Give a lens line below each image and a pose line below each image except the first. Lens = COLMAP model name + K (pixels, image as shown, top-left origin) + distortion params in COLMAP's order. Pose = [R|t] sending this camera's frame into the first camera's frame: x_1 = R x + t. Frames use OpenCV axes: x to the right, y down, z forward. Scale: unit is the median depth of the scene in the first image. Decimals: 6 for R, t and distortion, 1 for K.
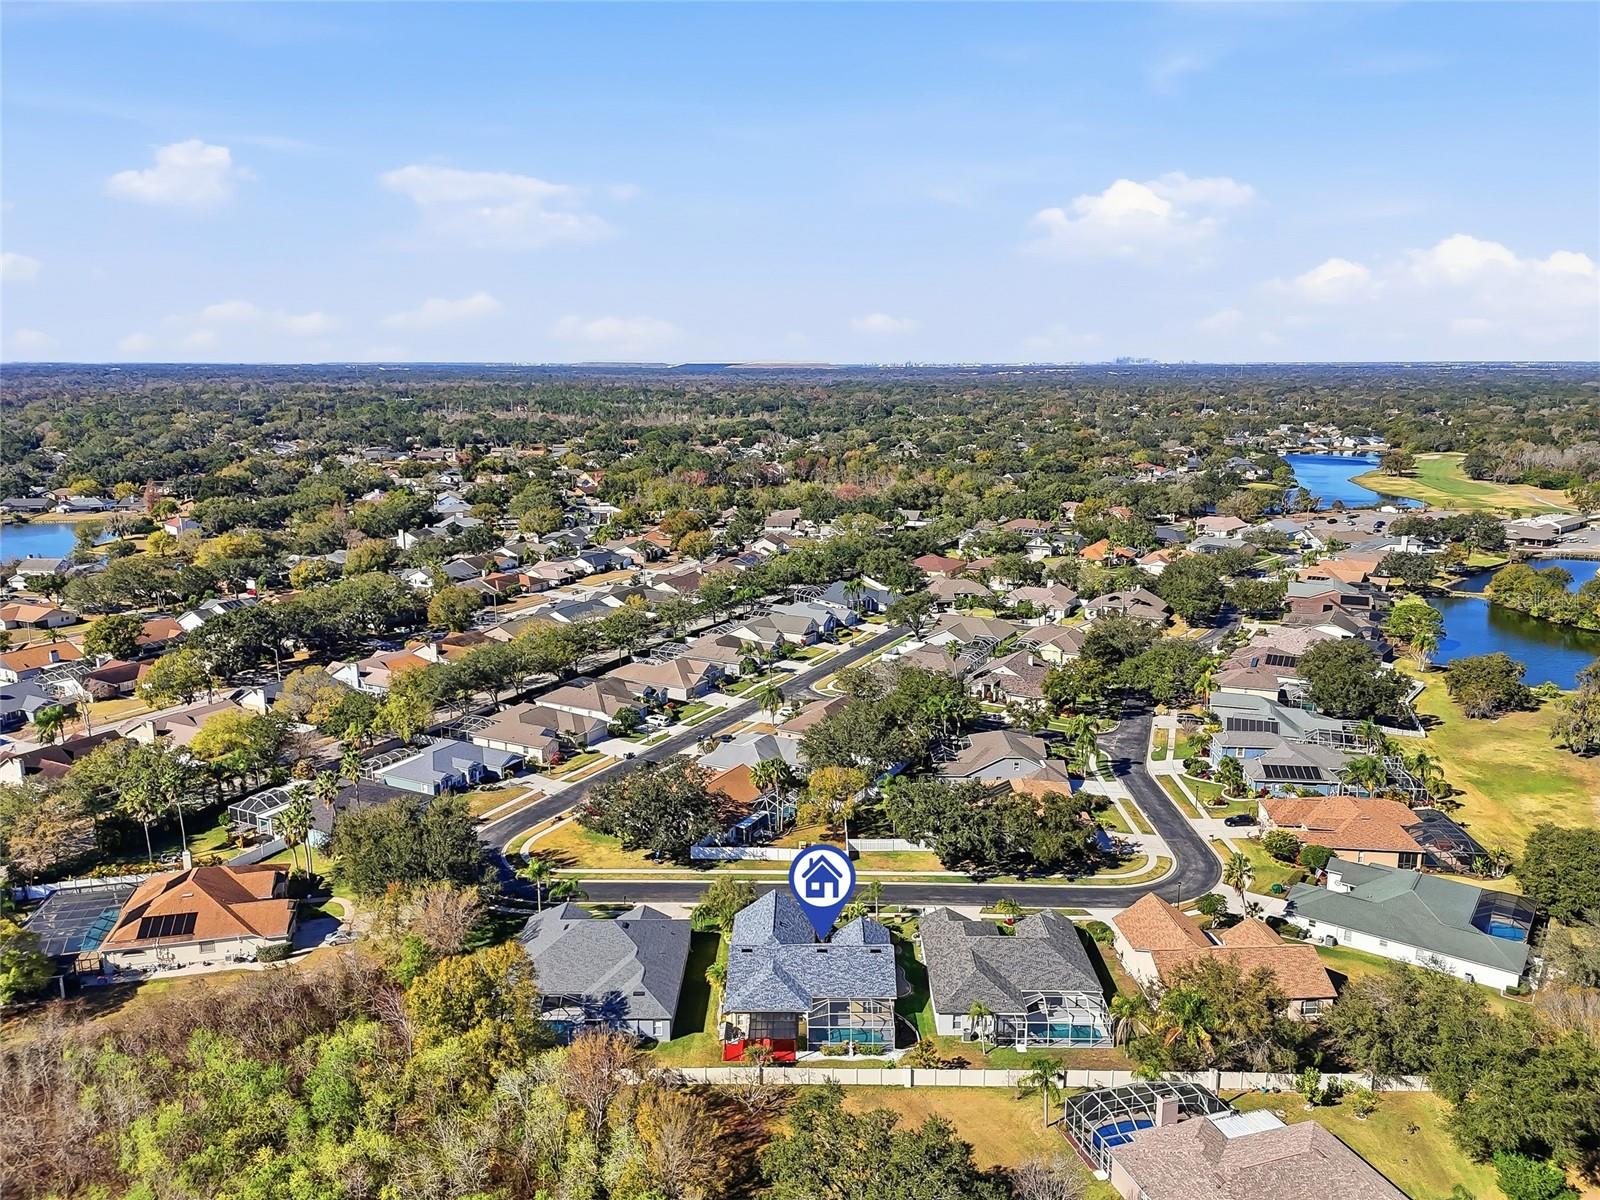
lens RADIAL K [[1168.4, 0, 805.6], [0, 1168.4, 600.7], [0, 0, 1]] dist [0.045937, -0.033537]
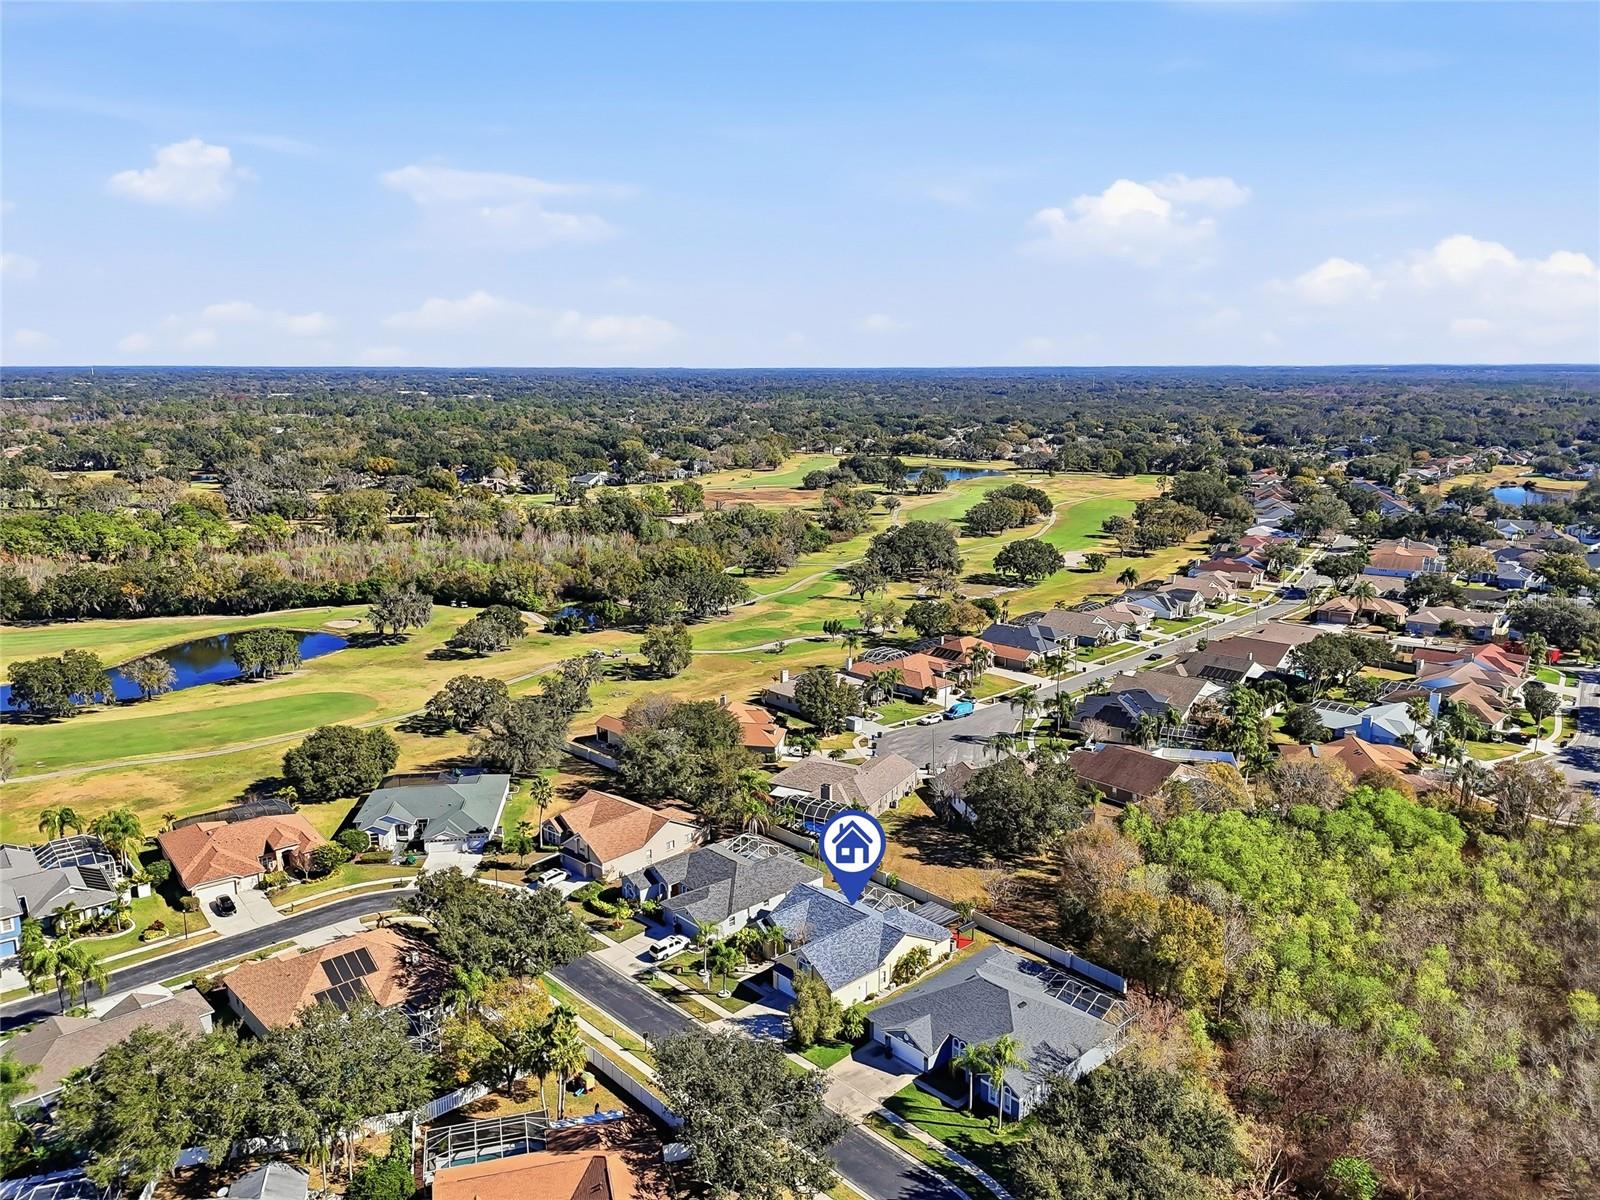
lens RADIAL K [[1168.4, 0, 810.7], [0, 1168.4, 591.6], [0, 0, 1]] dist [0.045937, -0.033537]
pose [[-0.698289, -0.142768, 0.701434, -0.165842], [0.142753, 0.932450, 0.331902, -0.083621], [-0.701437, 0.331895, -0.630739, 0.382647]]
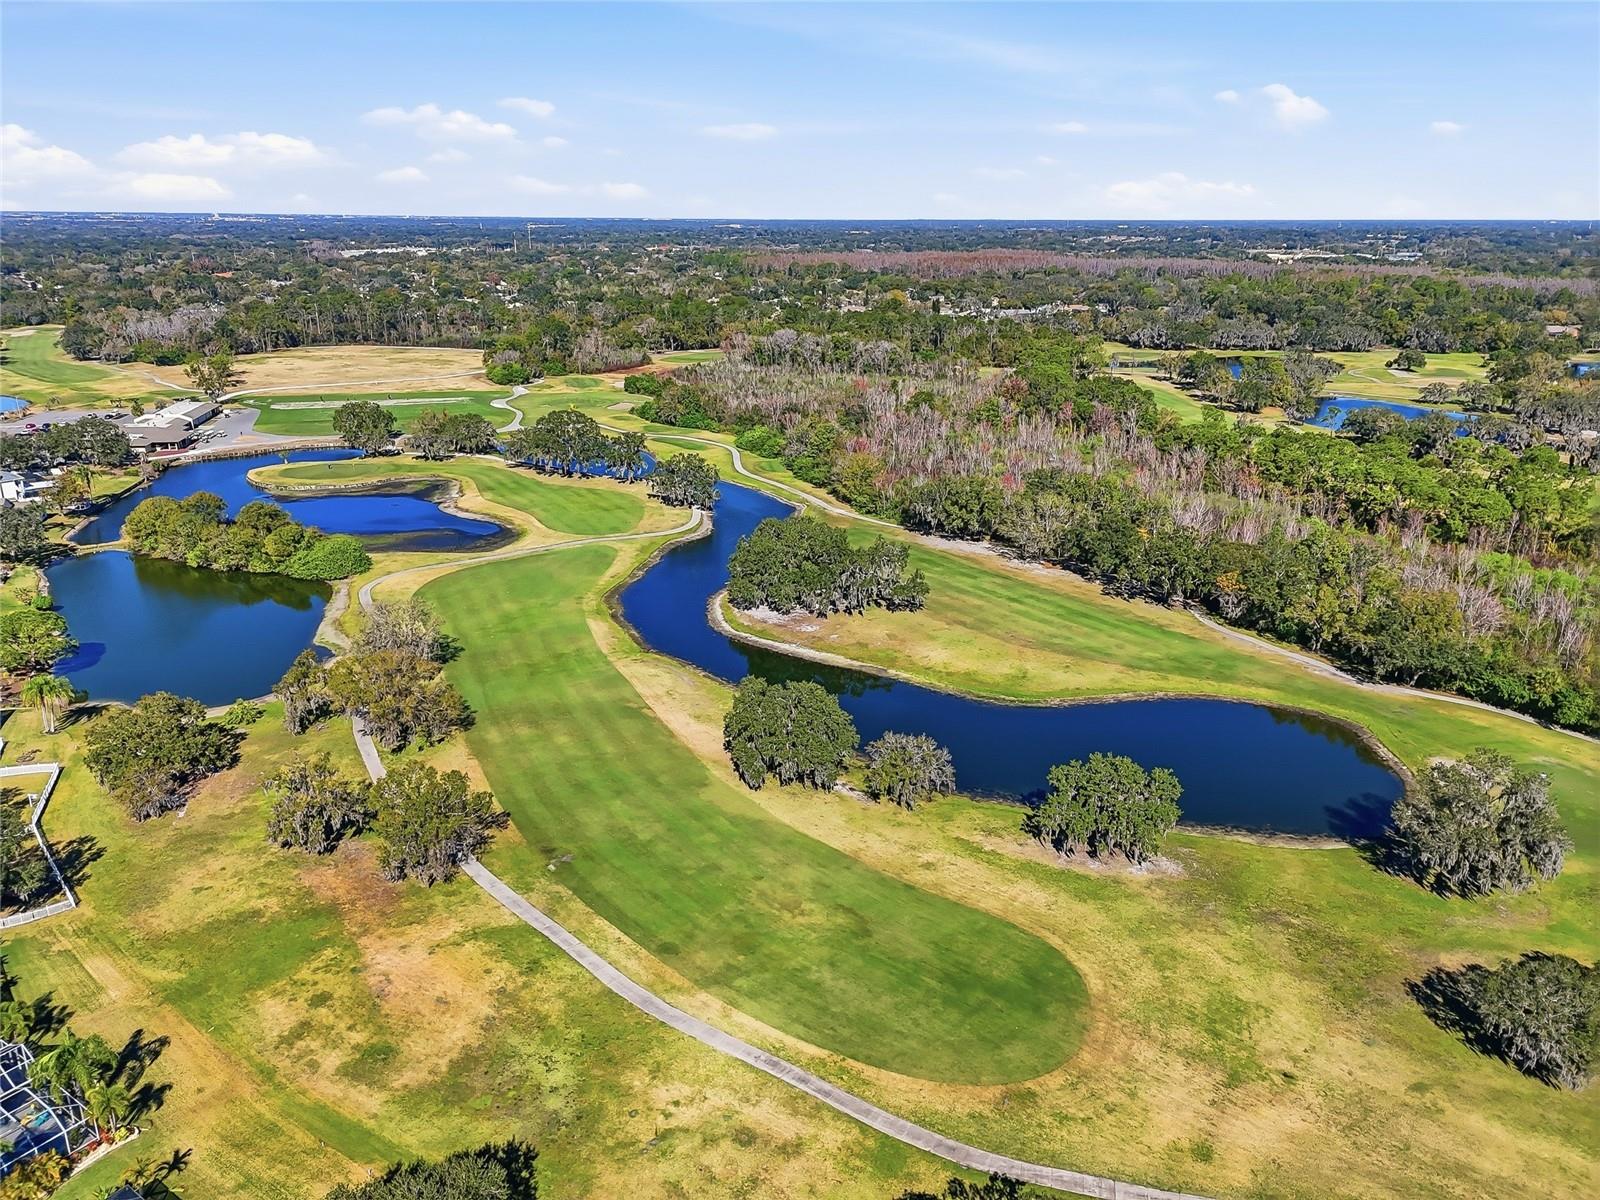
lens RADIAL K [[1168.4, 0, 801.8], [0, 1168.4, 598.6], [0, 0, 1]] dist [0.045937, -0.033537]
pose [[0.502432, -0.271536, 0.820872, 0.110180], [0.174689, 0.961706, 0.211200, -0.034702], [-0.846786, 0.037283, 0.530626, 0.160079]]
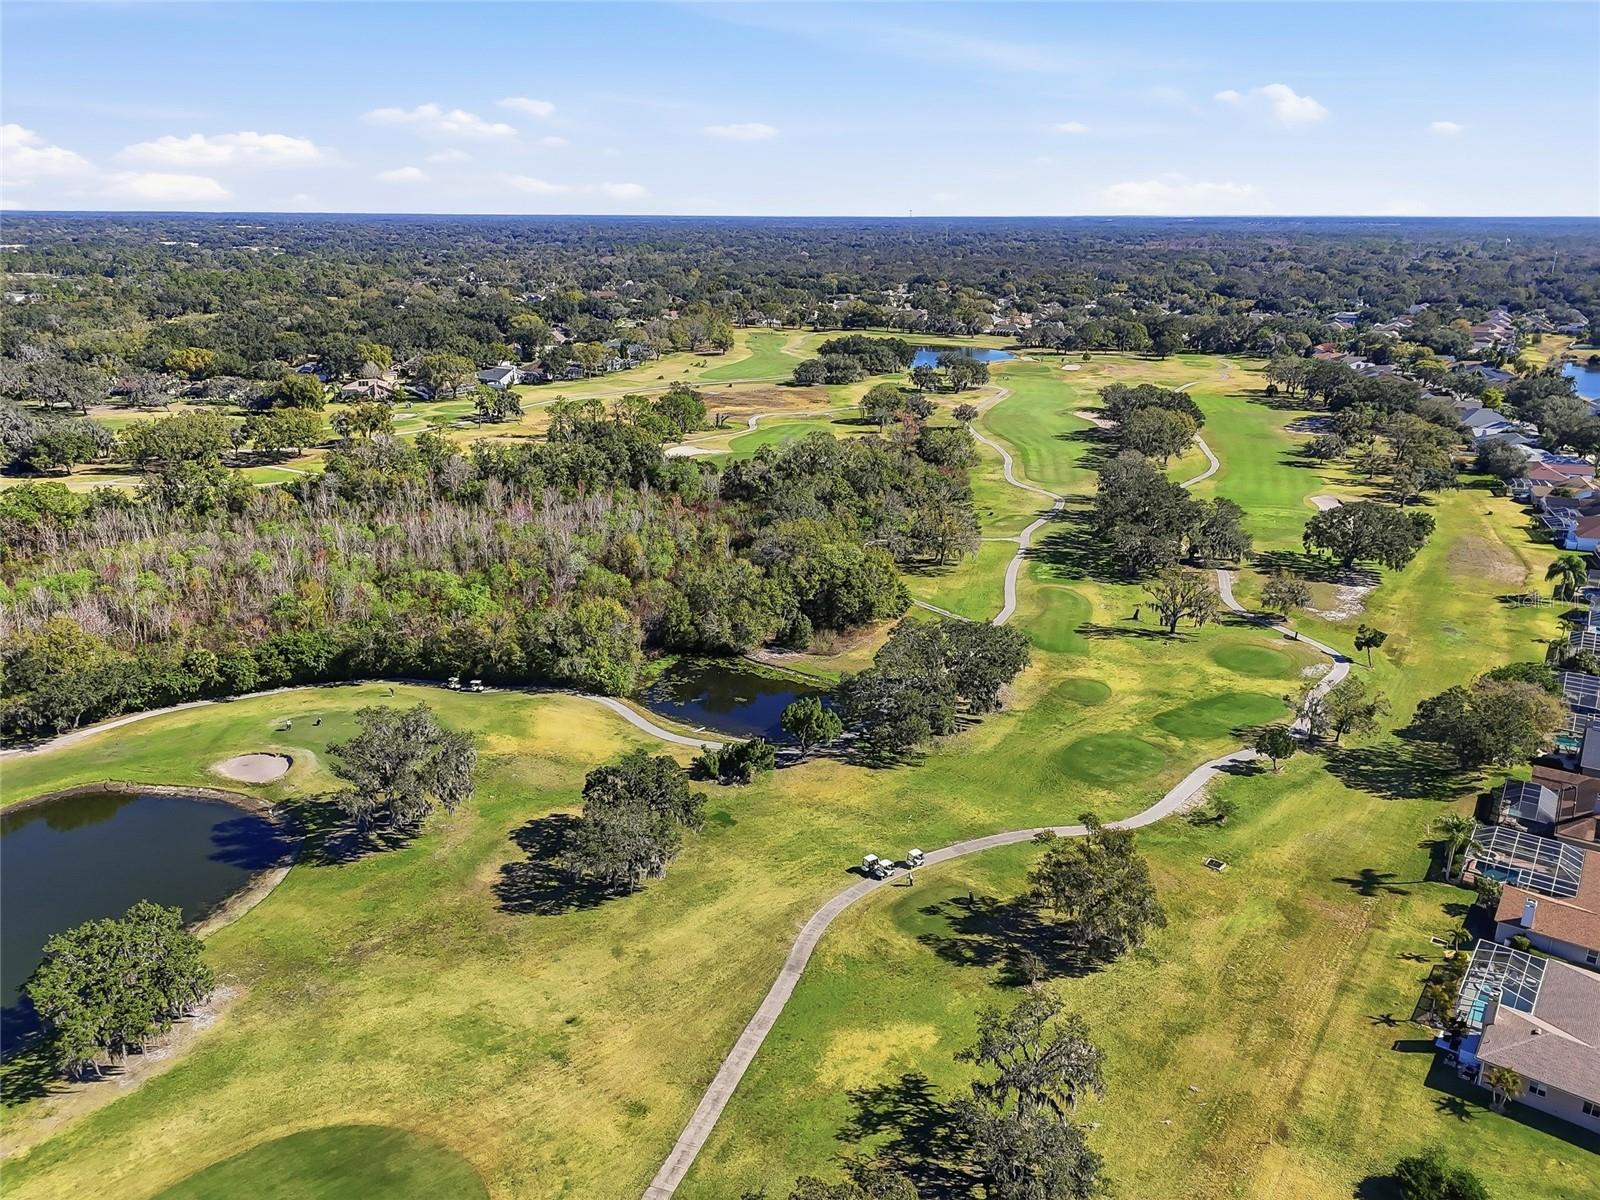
lens RADIAL K [[1168.4, 0, 799.0], [0, 1168.4, 612.1], [0, 0, 1]] dist [0.045937, -0.033537]
pose [[-0.797953, -0.202254, 0.567771, 0.152200], [0.116201, 0.872718, 0.474195, -0.058925], [-0.591412, 0.444361, -0.672886, 0.276746]]
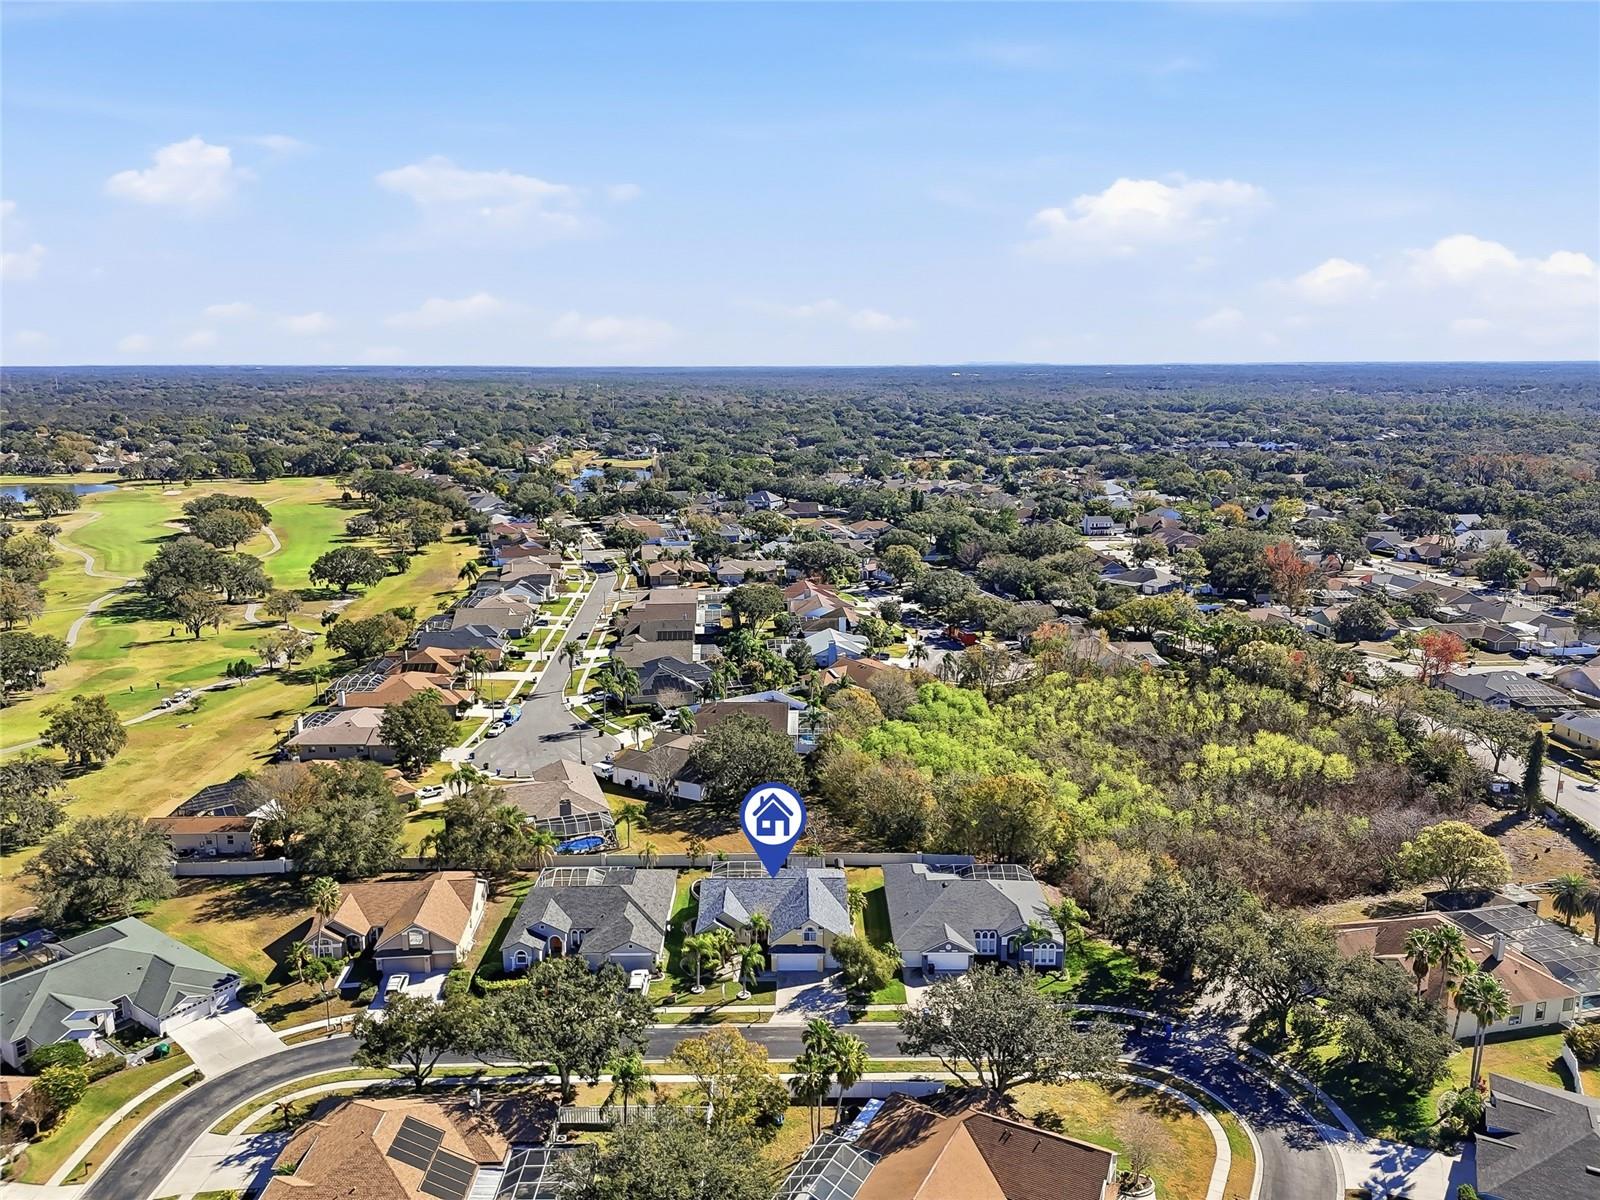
lens RADIAL K [[1168.4, 0, 805.2], [0, 1168.4, 594.2], [0, 0, 1]] dist [0.045937, -0.033537]
pose [[-0.999750, -0.000598, -0.022369, -0.001245], [-0.009322, 0.919899, 0.392044, -0.096975], [0.020343, 0.392155, -0.919674, 0.457813]]
